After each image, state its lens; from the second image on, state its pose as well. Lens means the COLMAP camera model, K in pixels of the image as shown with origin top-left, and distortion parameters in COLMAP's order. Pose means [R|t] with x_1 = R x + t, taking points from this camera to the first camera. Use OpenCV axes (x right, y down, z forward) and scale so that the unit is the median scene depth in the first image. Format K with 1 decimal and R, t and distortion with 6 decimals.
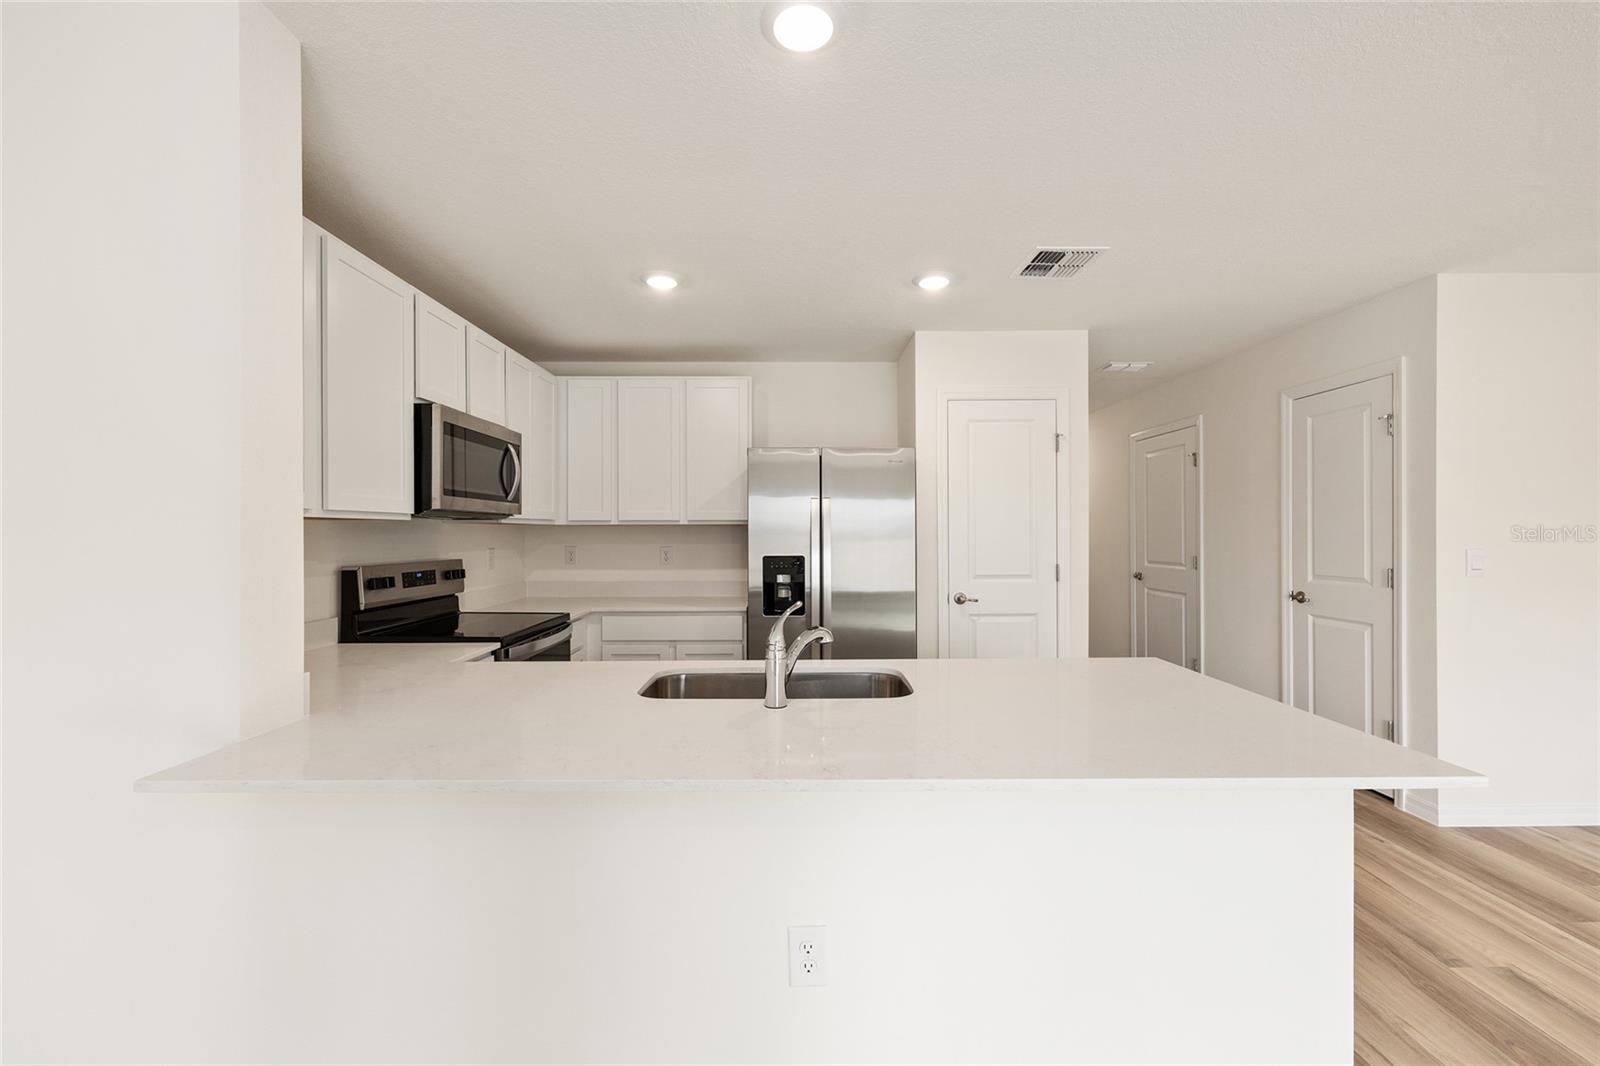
lens RADIAL K [[641.5, 0, 798.8], [0, 641.5, 530.6], [0, 0, 1]] dist [-0.000914, 0.000204]
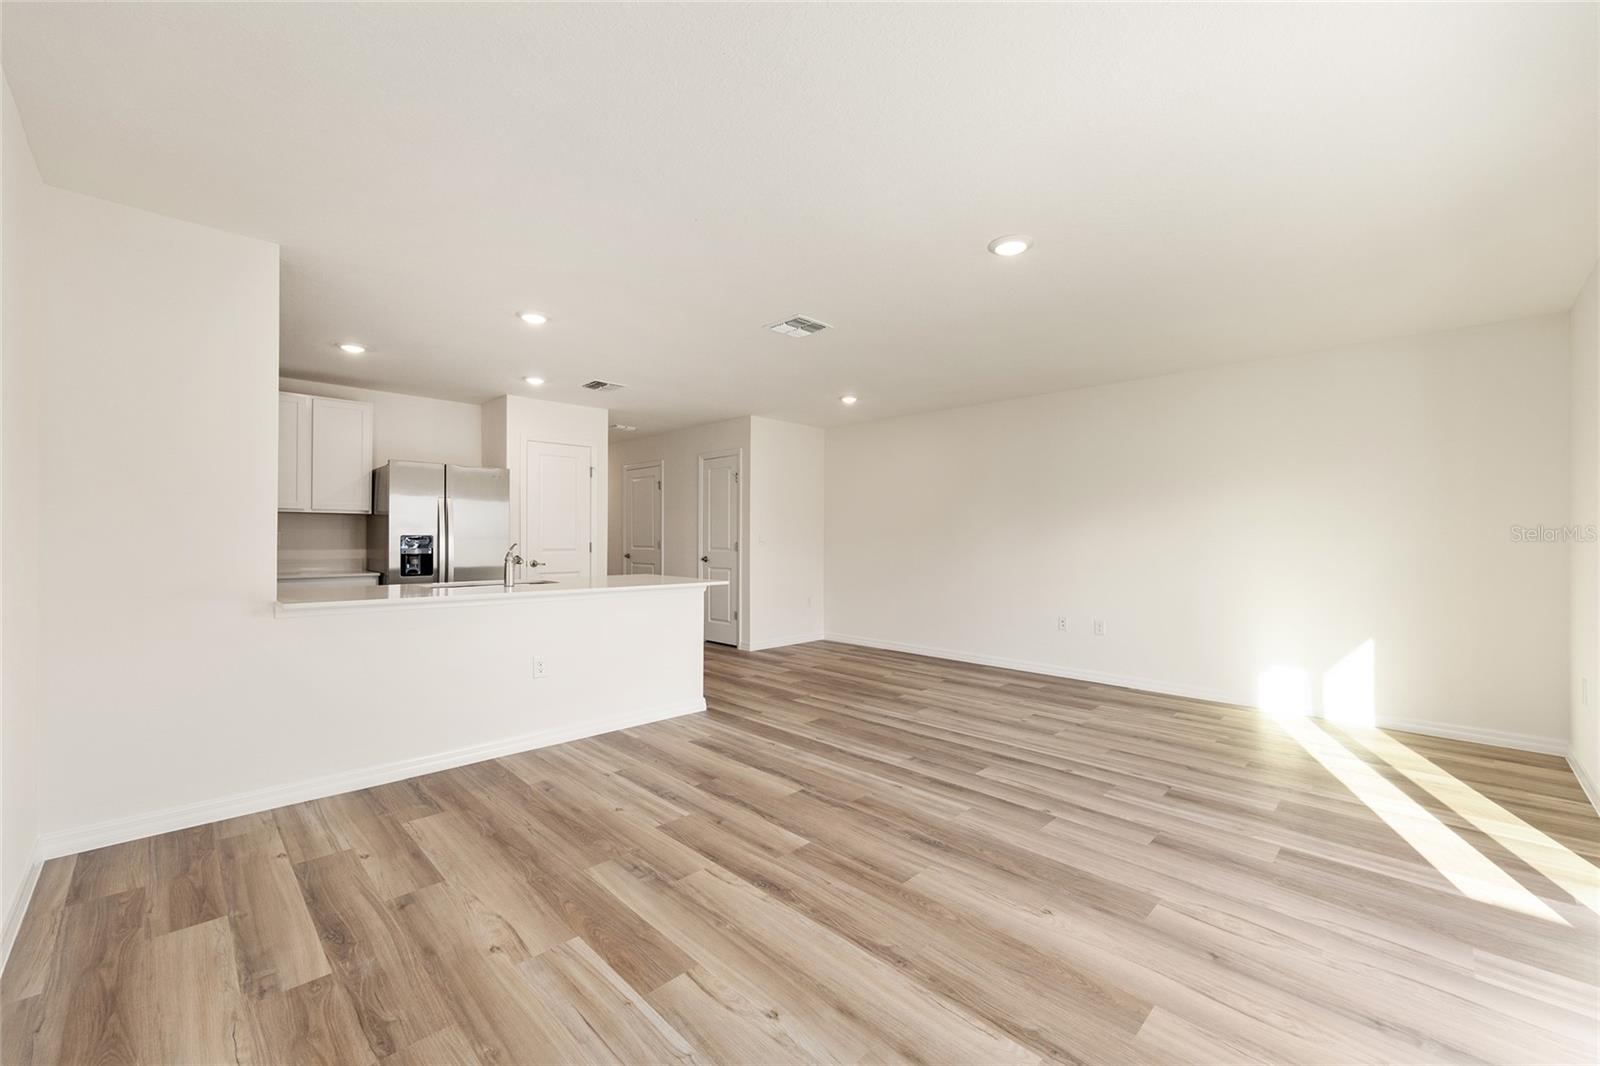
lens RADIAL K [[640.5, 0, 800.2], [0, 640.5, 537.2], [0, 0, 1]] dist [-0.001545, 0.000656]
pose [[0.712610, 0.008560, 0.701508, -0.427101], [-0.008963, 0.999955, -0.003096, 0.040776], [-0.701503, -0.004081, 0.712655, -0.658196]]
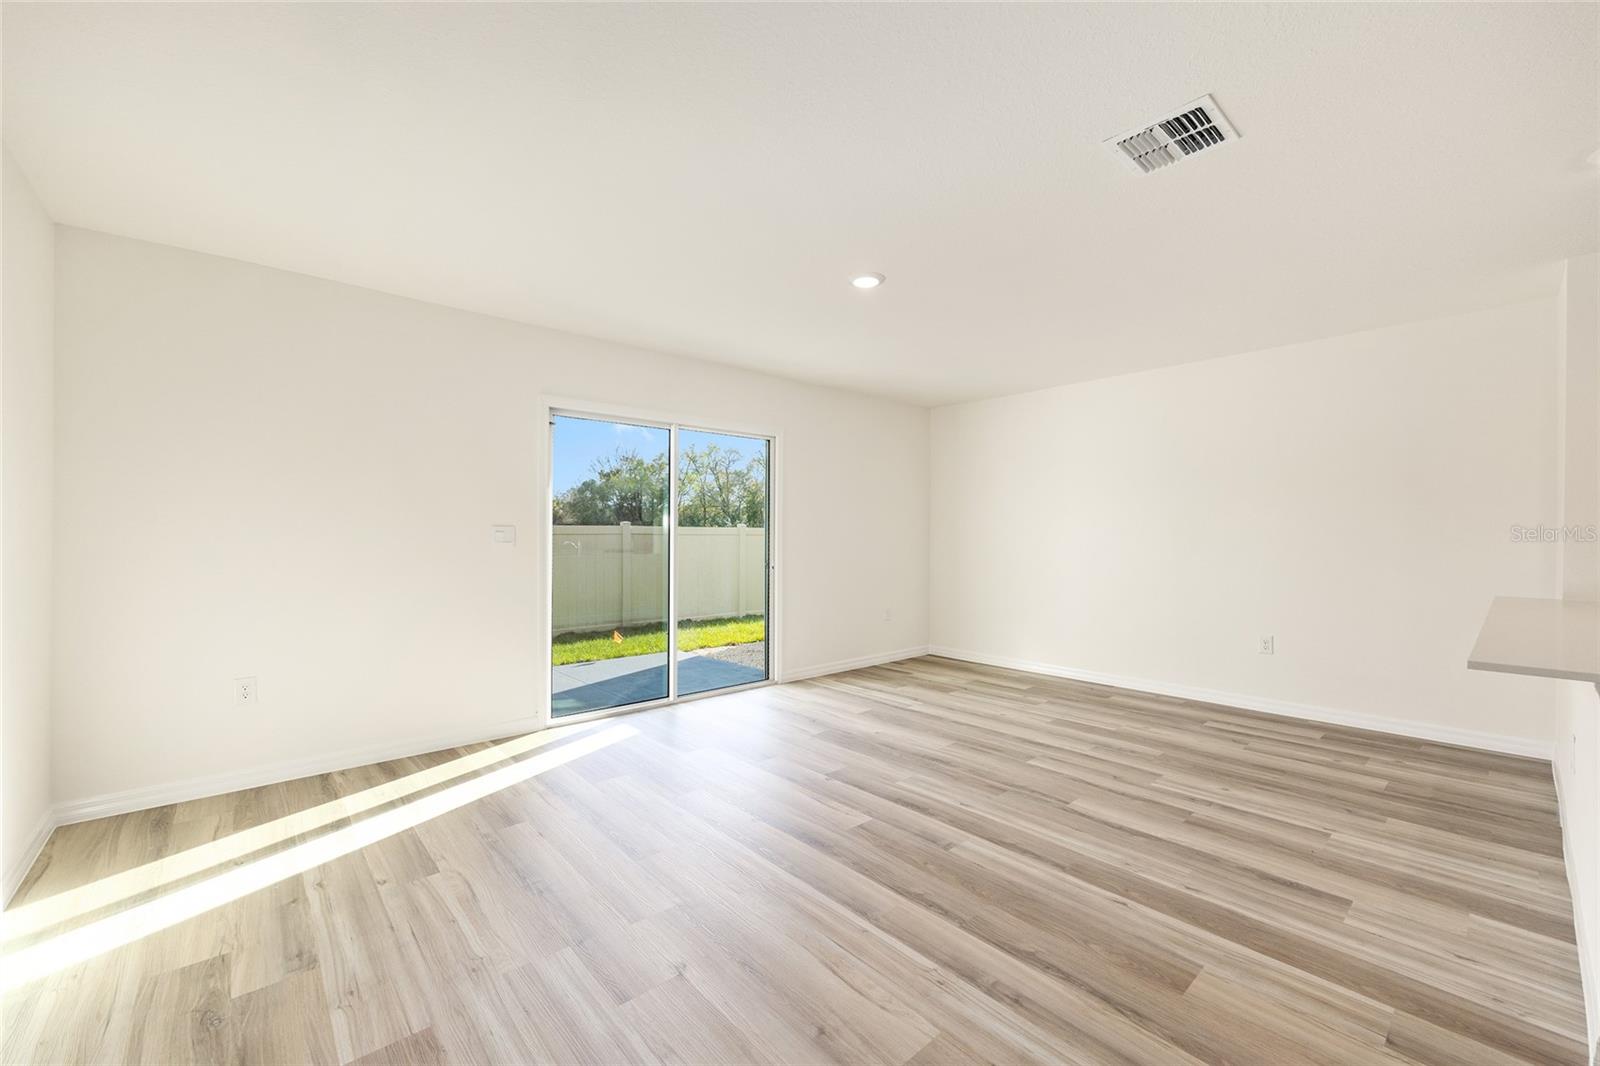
lens RADIAL K [[641.5, 0, 798.8], [0, 641.5, 530.6], [0, 0, 1]] dist [-0.000914, 0.000204]
pose [[-0.753702, 0.000086, -0.657217, 0.992633], [0.002725, 0.999992, -0.002994, 0.033076], [0.657211, -0.004047, -0.753696, 0.356381]]
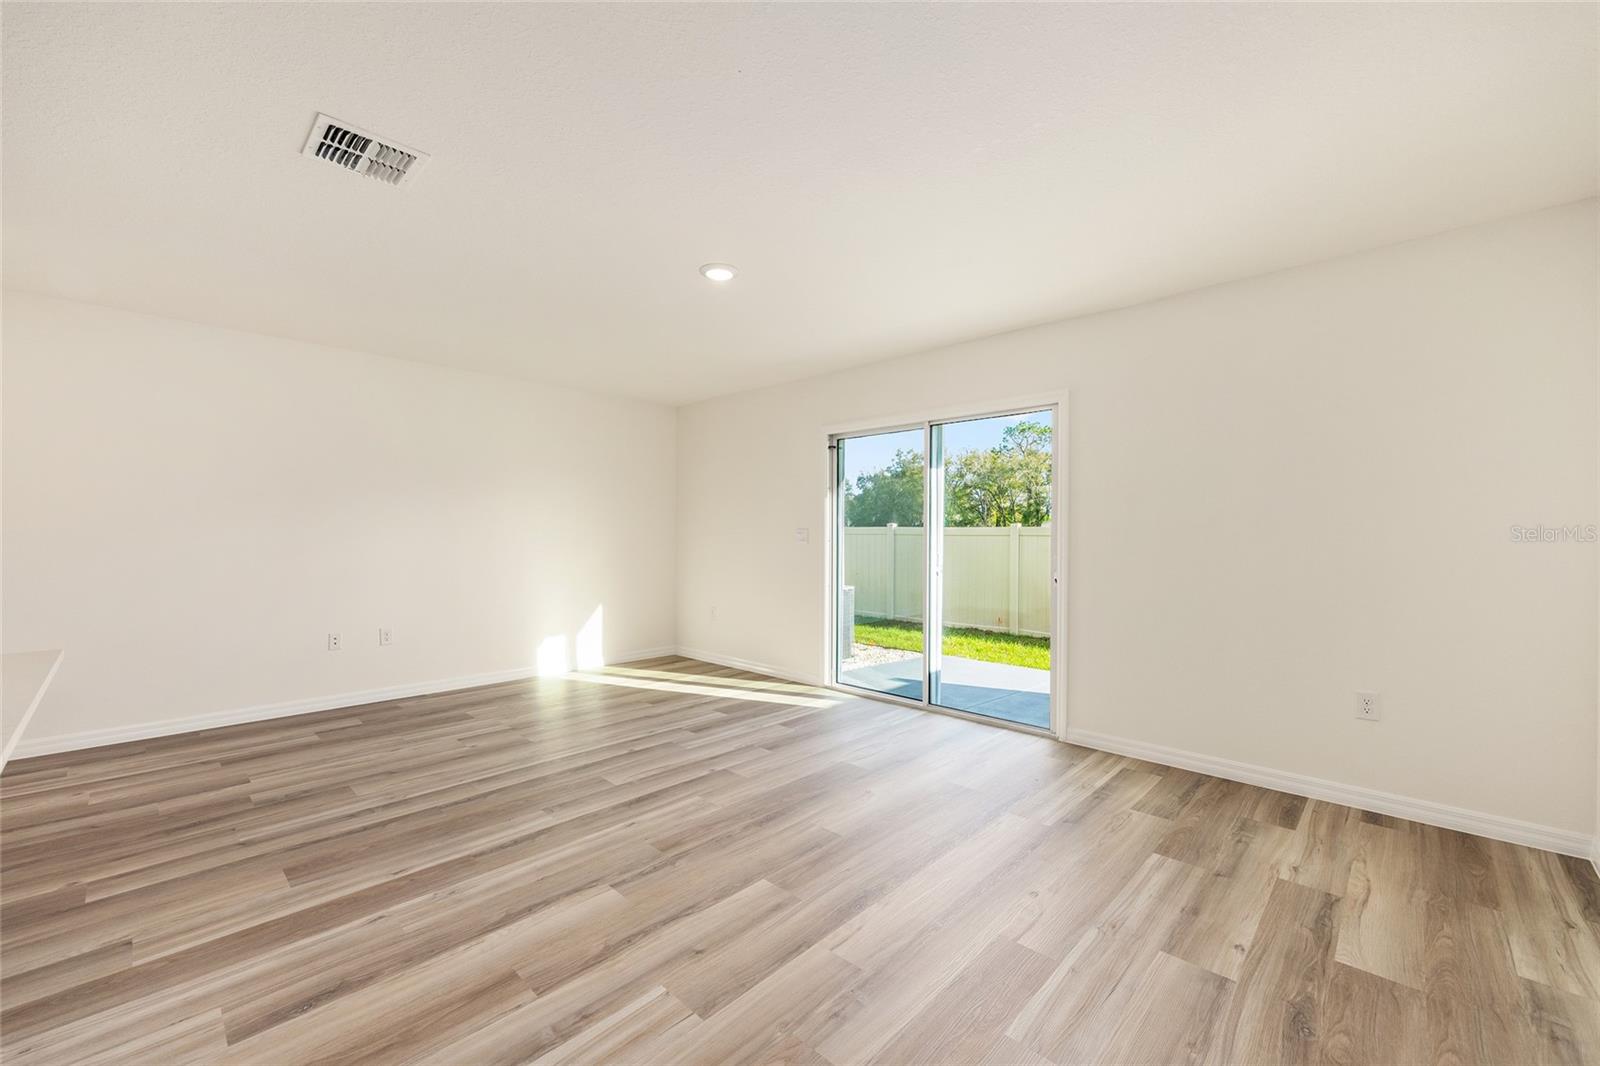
lens RADIAL K [[638.6, 0, 801.0], [0, 638.6, 531.6], [0, 0, 1]] dist [-0.001724, 0.000415]
pose [[-0.719125, 0.006263, 0.694852, -0.382631], [-0.000433, 0.999955, -0.009462, 0.039804], [-0.694880, -0.007105, -0.719090, 0.285282]]
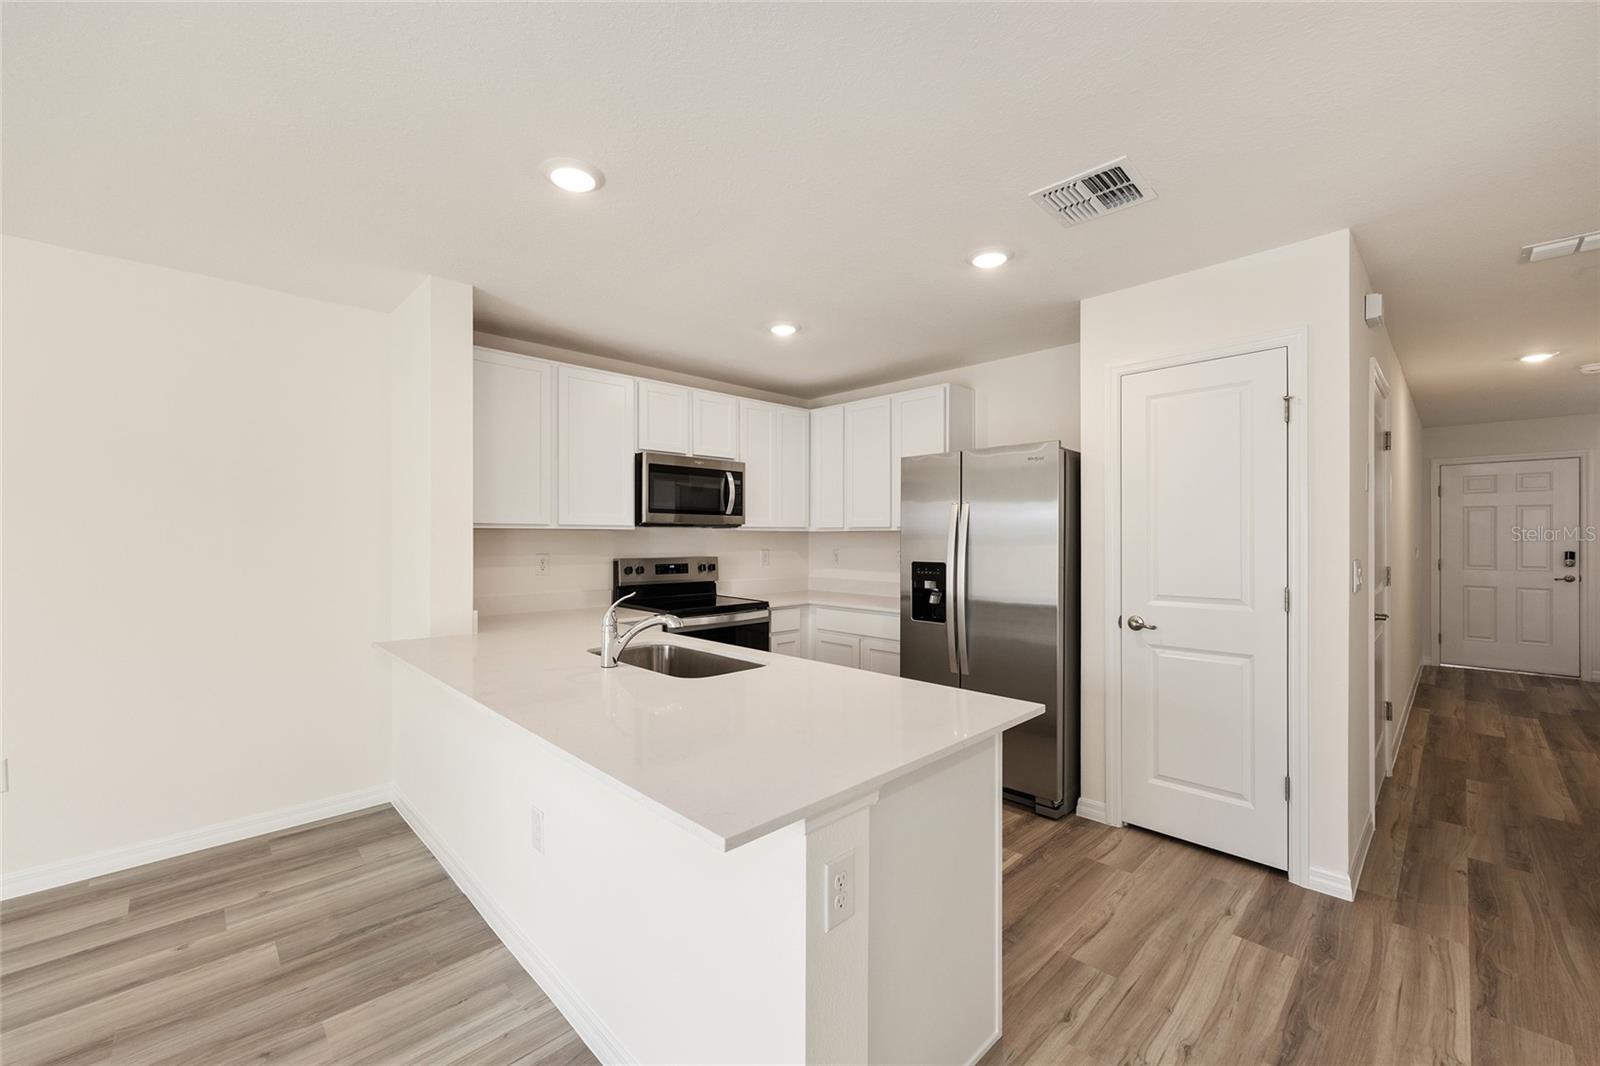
lens RADIAL K [[640.5, 0, 800.2], [0, 640.5, 537.2], [0, 0, 1]] dist [-0.001545, 0.000656]
pose [[0.691528, 0.003588, -0.722341, 0.562091], [-0.000079, 0.999988, 0.004891, -0.004577], [0.722350, -0.003325, 0.691520, 0.161394]]
